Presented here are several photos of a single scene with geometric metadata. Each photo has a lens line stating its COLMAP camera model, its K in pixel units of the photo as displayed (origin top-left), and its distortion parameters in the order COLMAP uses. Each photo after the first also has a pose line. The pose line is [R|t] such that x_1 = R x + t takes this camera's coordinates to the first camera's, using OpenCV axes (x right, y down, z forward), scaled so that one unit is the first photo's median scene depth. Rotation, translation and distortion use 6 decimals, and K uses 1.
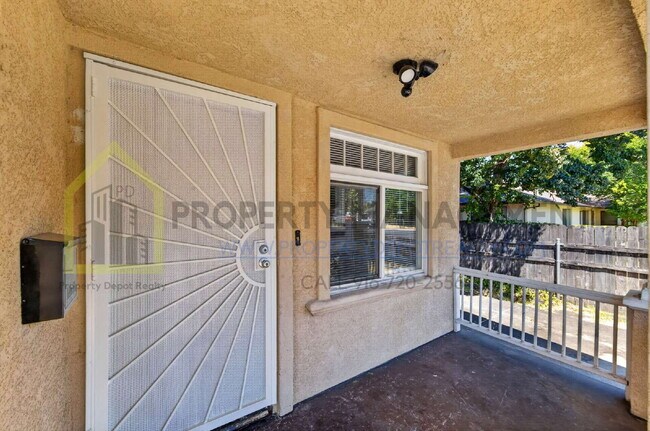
lens RADIAL K [[258.5, 0, 325.0], [0, 258.5, 215.5], [0, 0, 1]] dist [0.001555, 0.000144]
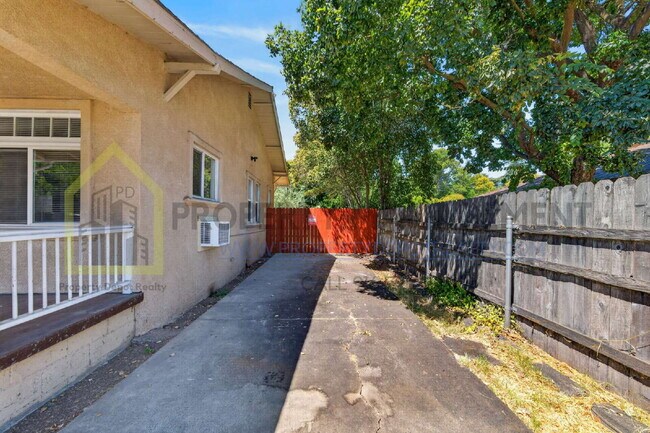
lens RADIAL K [[258.5, 0, 325.0], [0, 258.5, 216.5], [0, 0, 1]] dist [0.001555, 0.000144]
pose [[0.828295, -0.006035, -0.560260, 0.960576], [0.000519, 0.999950, -0.010003, 0.103528], [0.560292, 0.007995, 0.828257, 0.364034]]
